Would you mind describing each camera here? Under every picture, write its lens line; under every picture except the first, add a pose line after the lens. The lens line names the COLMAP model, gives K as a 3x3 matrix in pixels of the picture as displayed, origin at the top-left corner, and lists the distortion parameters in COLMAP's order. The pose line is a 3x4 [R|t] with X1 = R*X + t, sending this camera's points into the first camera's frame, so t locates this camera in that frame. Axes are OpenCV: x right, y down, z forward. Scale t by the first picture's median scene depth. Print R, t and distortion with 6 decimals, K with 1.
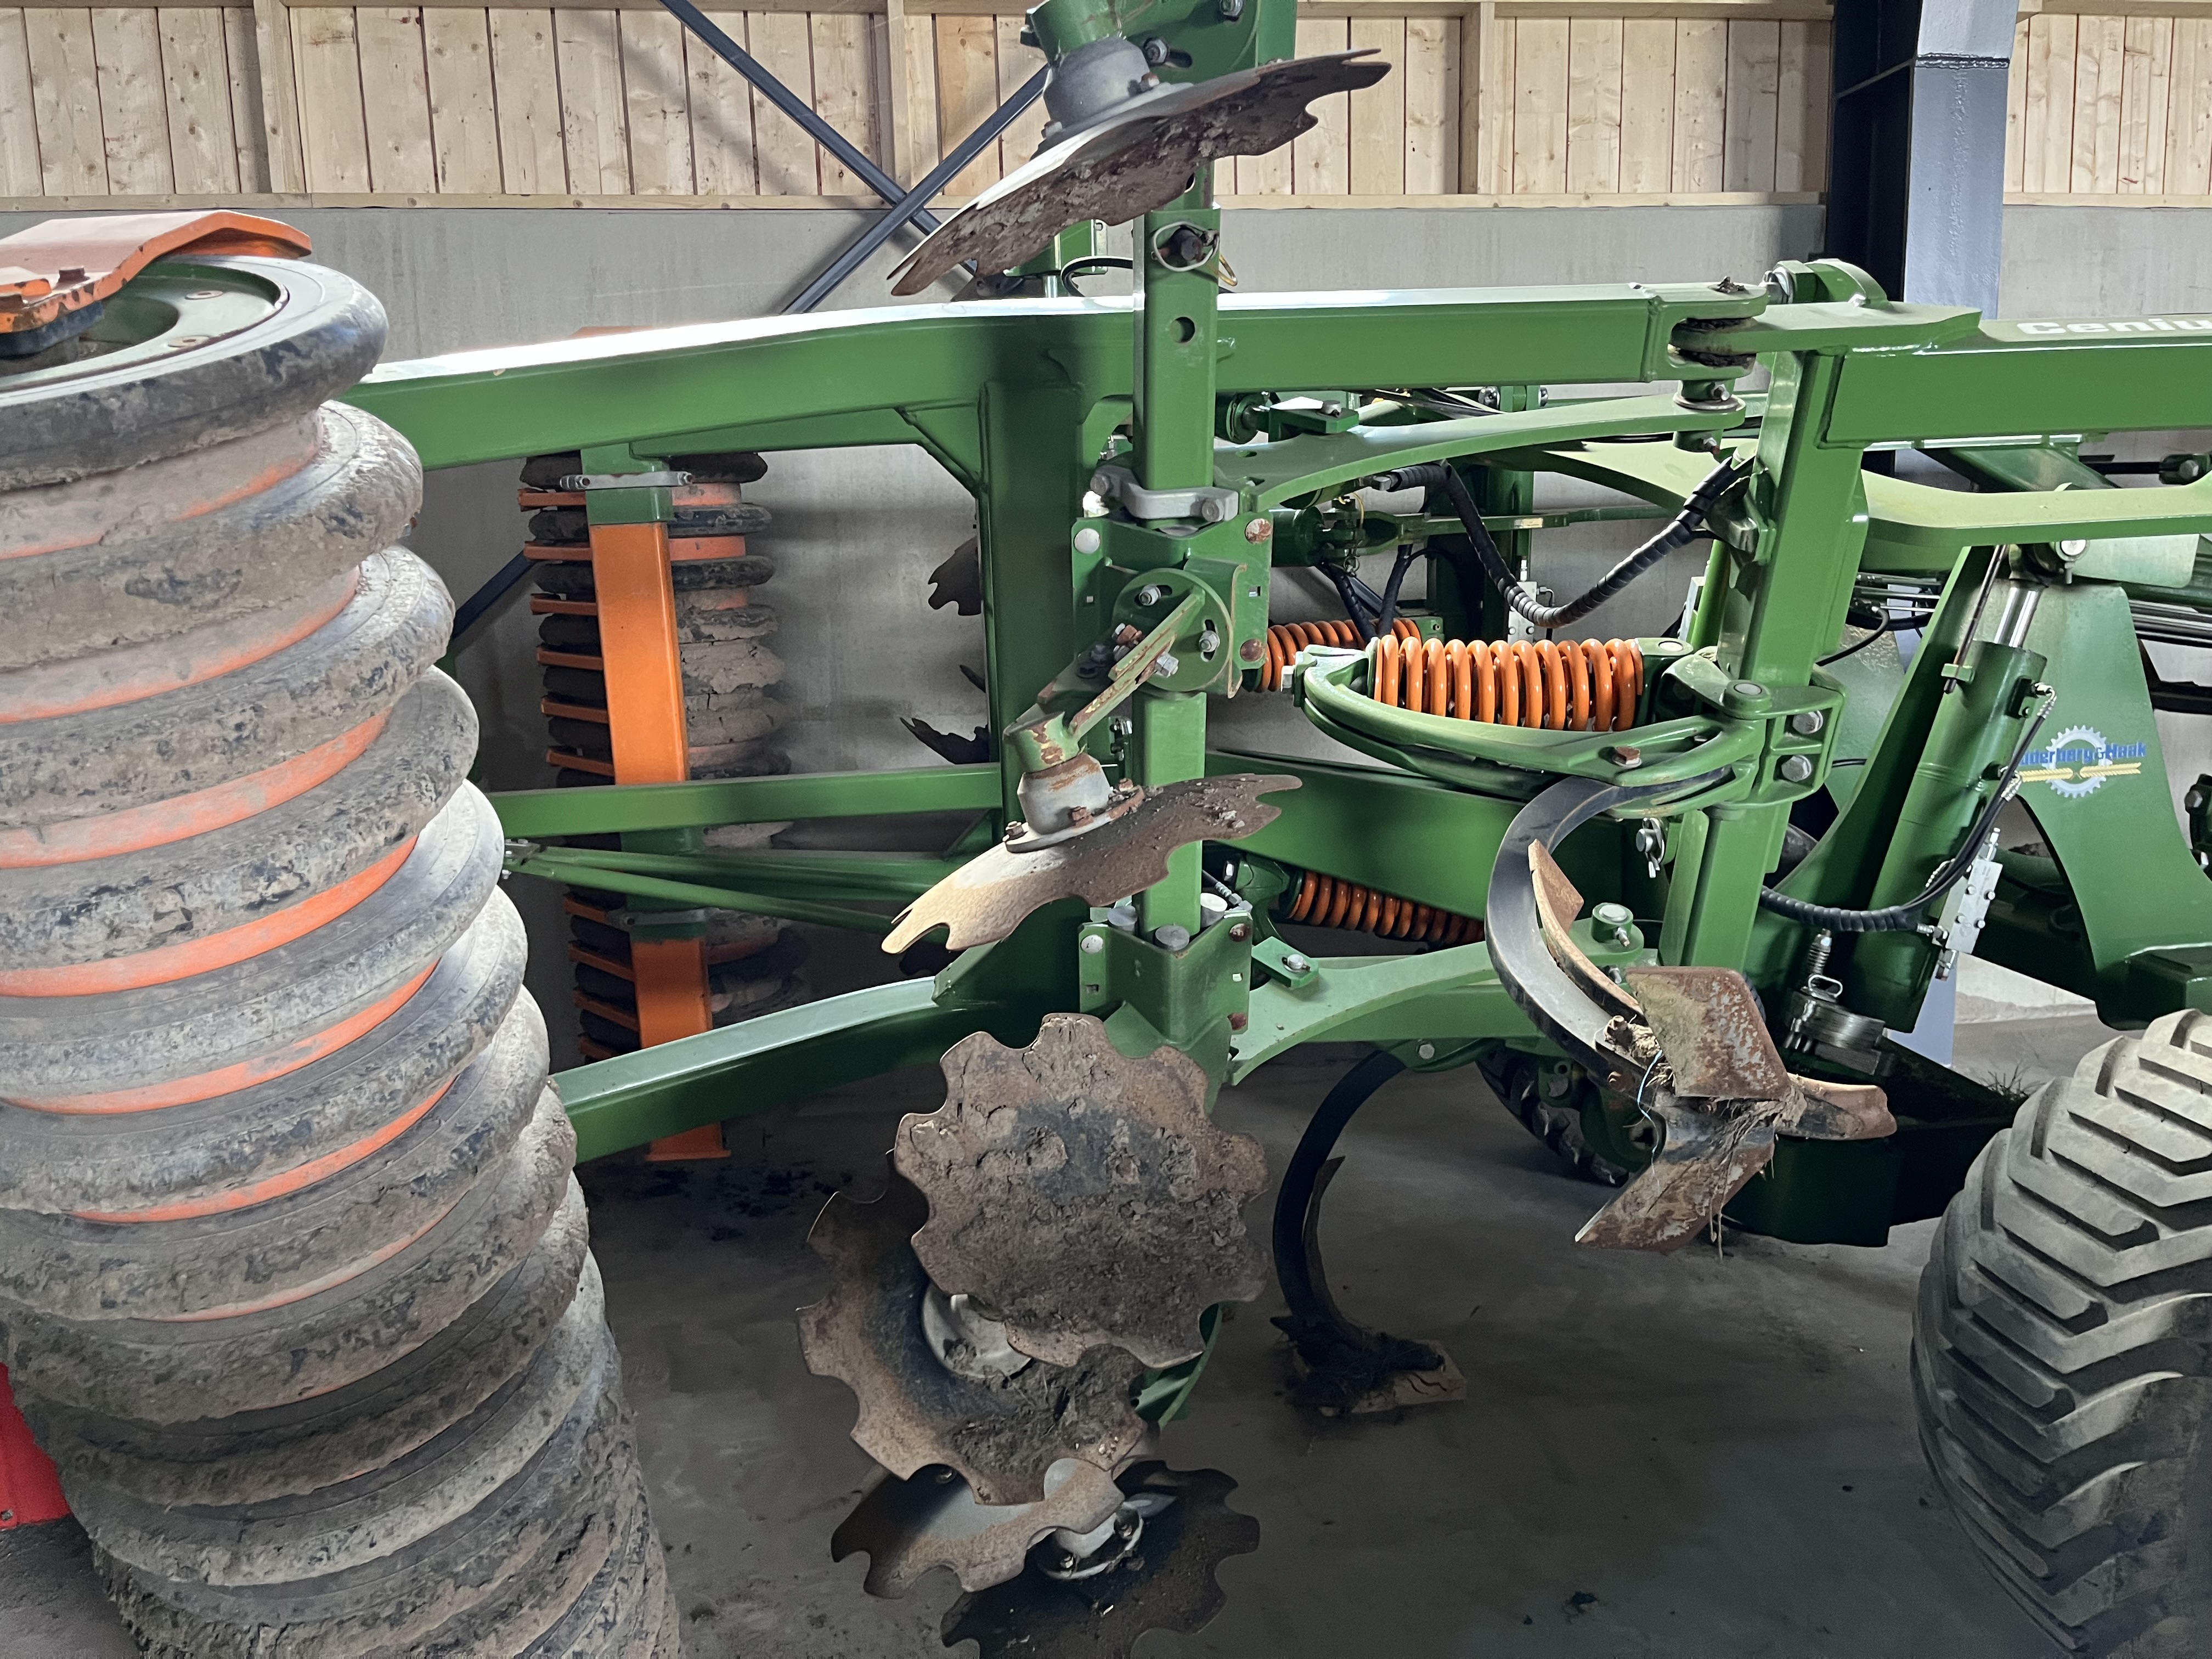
lens RADIAL K [[1698.8, 0, 1106.0], [0, 1698.8, 829.5], [0, 0, 1]] dist [0.082430, -0.112350]
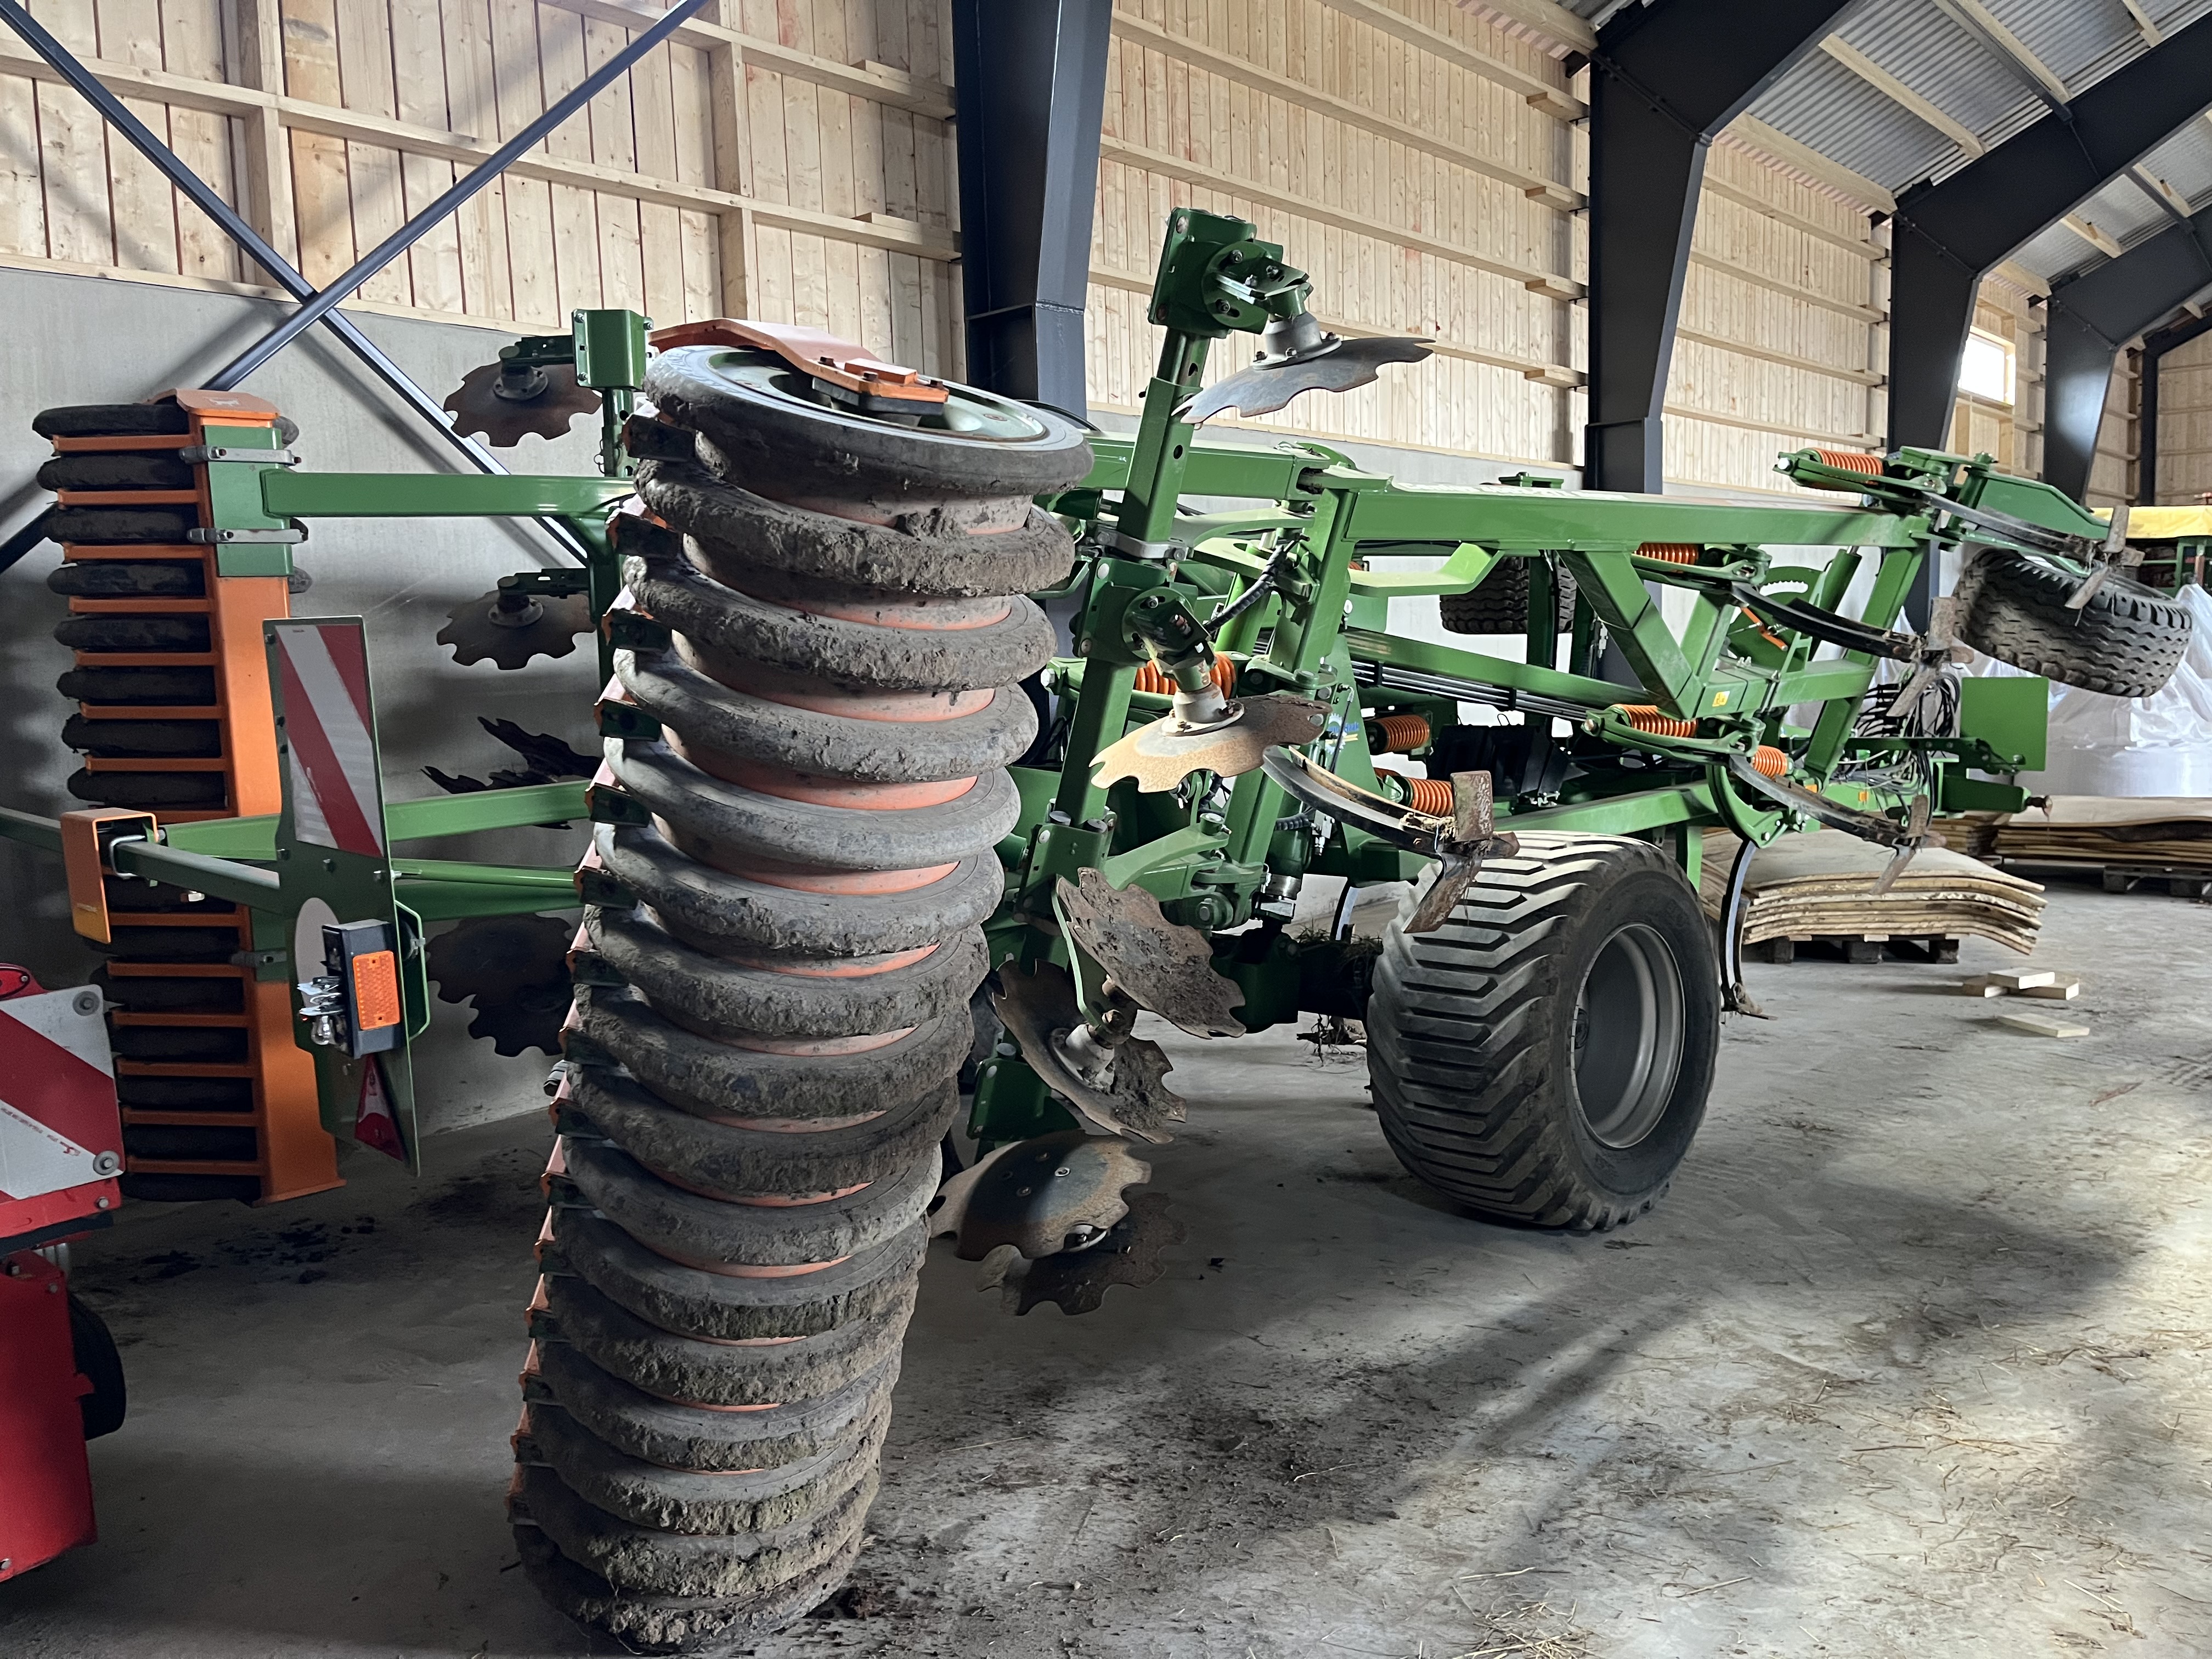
lens RADIAL K [[1698.8, 0, 1106.0], [0, 1698.8, 829.5], [0, 0, 1]] dist [0.082430, -0.112350]
pose [[0.757642, -0.062477, 0.649673, -0.586871], [0.114806, 0.992644, -0.038426, 0.076634], [-0.642493, 0.103700, 0.759242, -0.122182]]
